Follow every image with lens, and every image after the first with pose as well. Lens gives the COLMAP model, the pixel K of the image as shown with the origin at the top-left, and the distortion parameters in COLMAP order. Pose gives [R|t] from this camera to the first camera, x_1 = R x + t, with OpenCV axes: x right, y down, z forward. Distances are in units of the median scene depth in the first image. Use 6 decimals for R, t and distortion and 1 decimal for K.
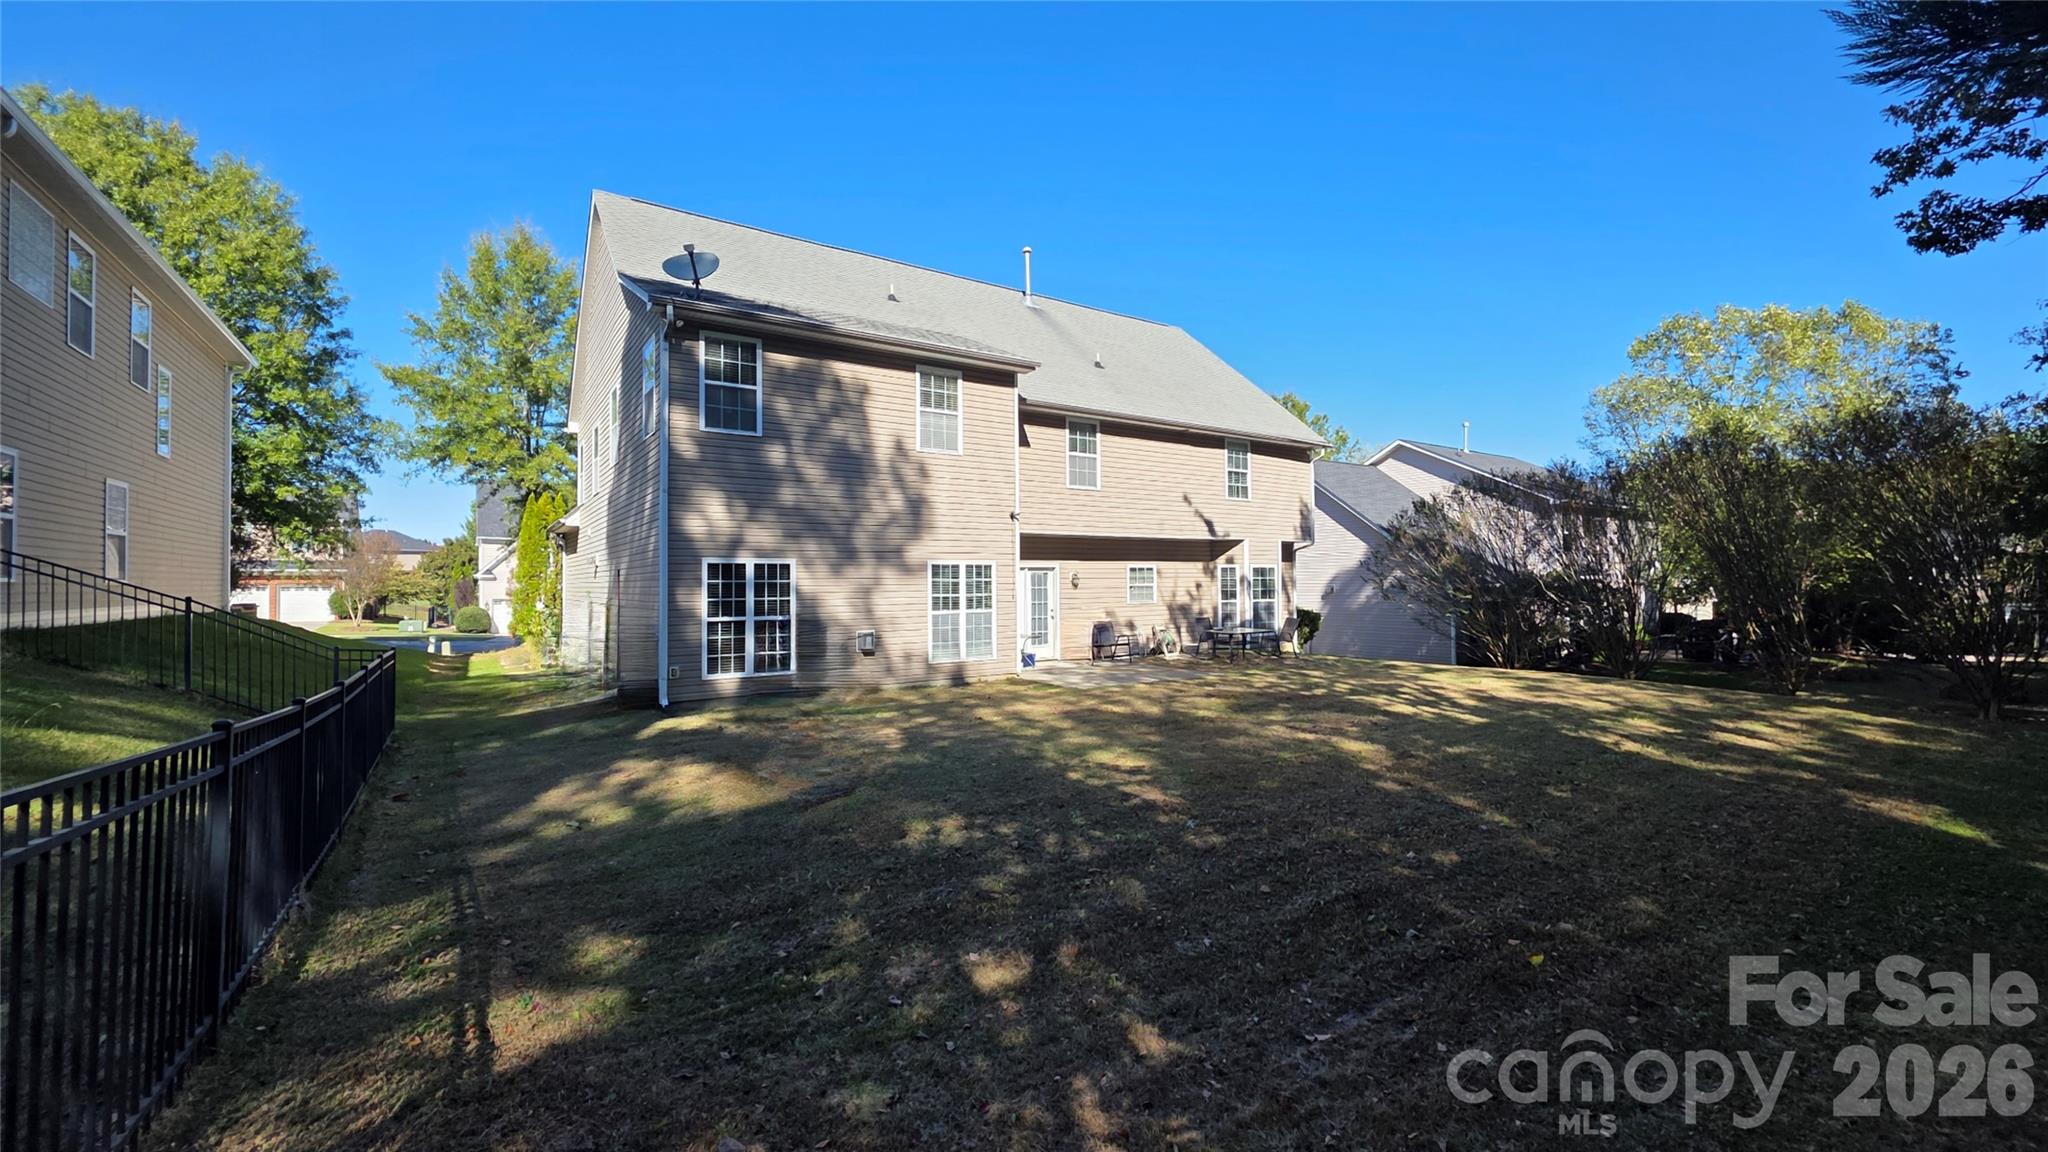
lens RADIAL K [[816.6, 0, 1076.8], [0, 816.6, 546.3], [0, 0, 1]] dist [-0.000795, -0.000305]
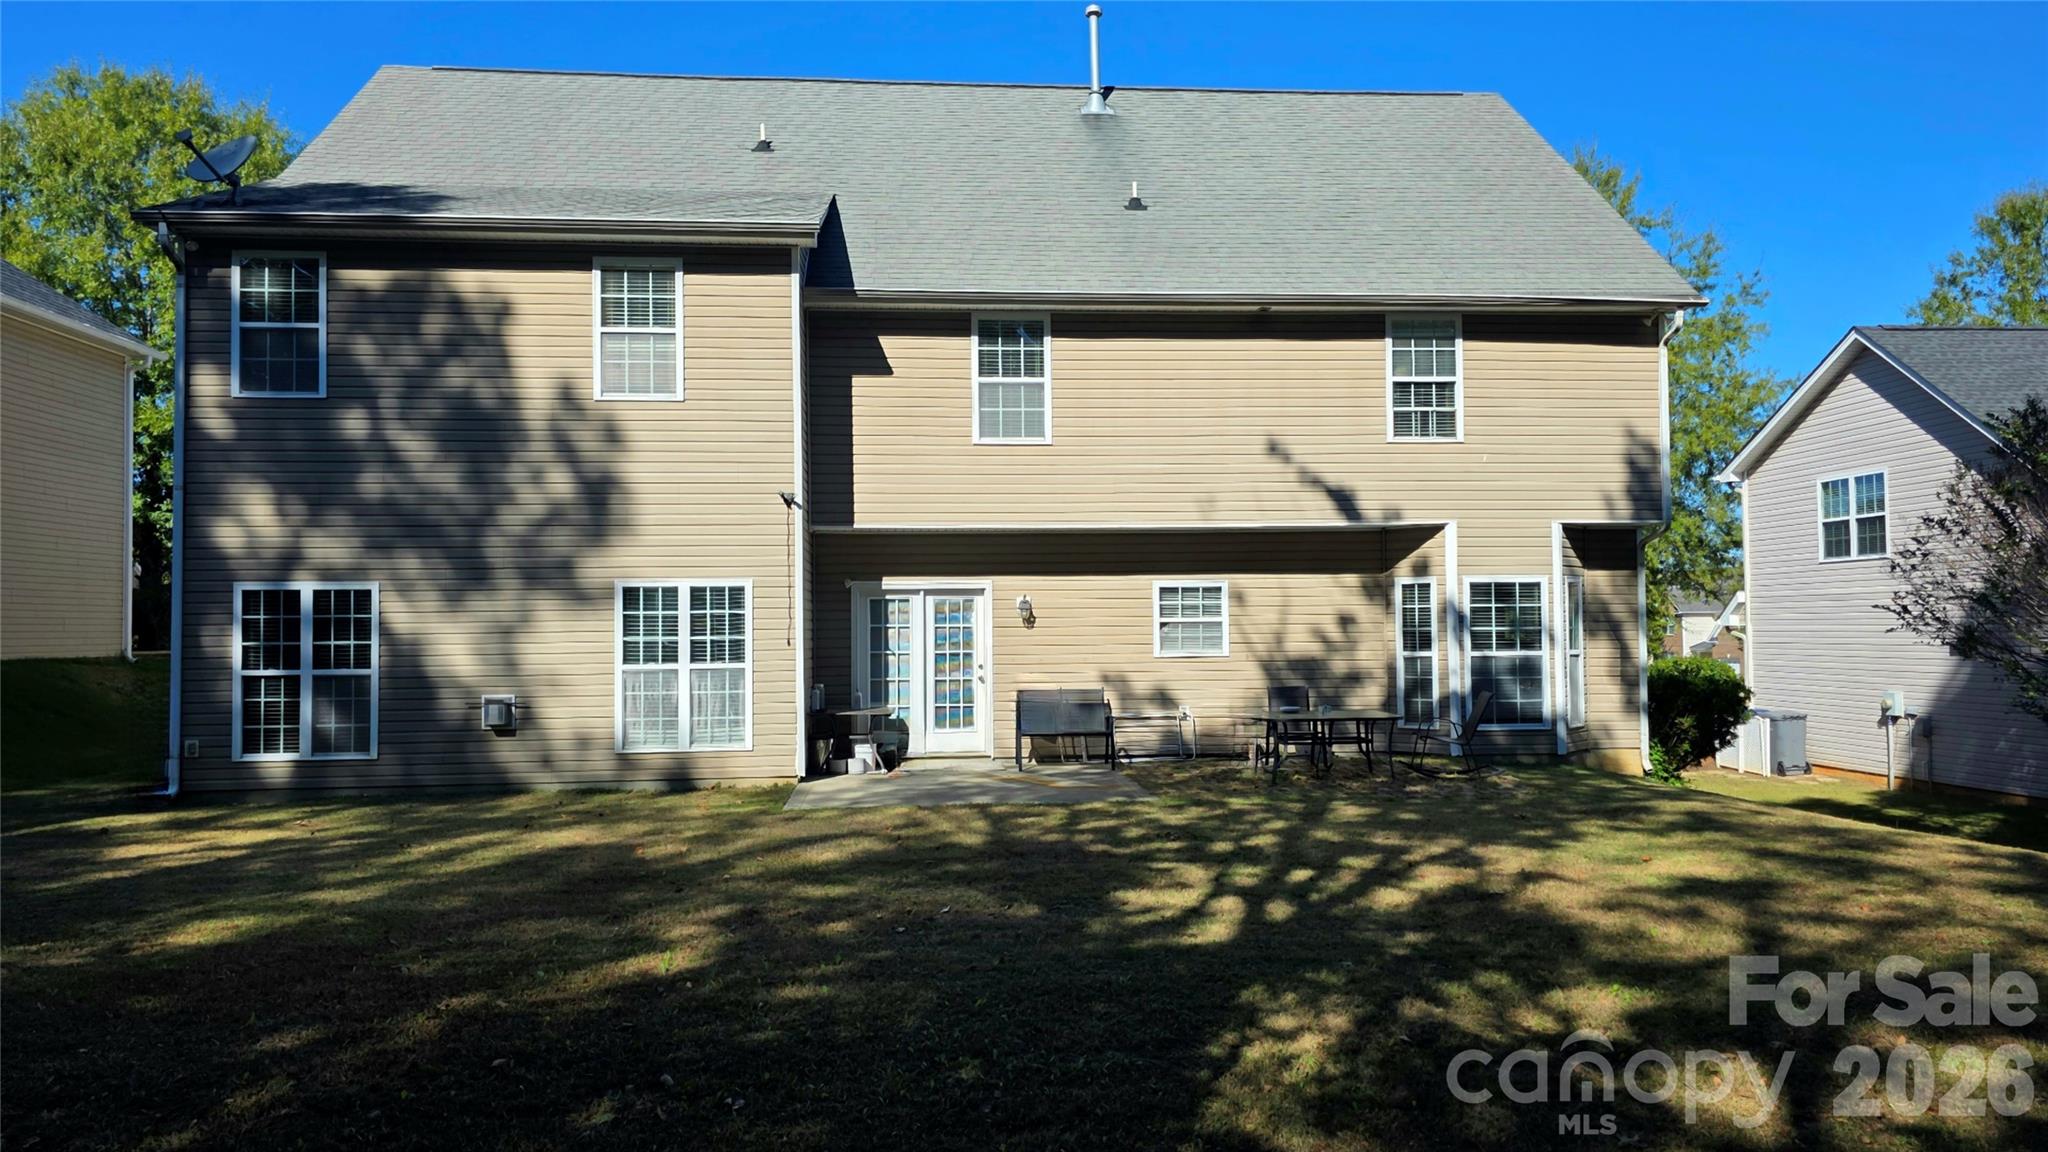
lens RADIAL K [[1391.6, 0, 1020.9], [0, 1391.6, 560.3], [0, 0, 1]] dist [0.054355, -0.036803]
pose [[0.865306, -0.024125, -0.500662, 0.586909], [0.025558, 0.999665, -0.003998, 0.014116], [0.500591, -0.009336, 0.865633, 0.257548]]
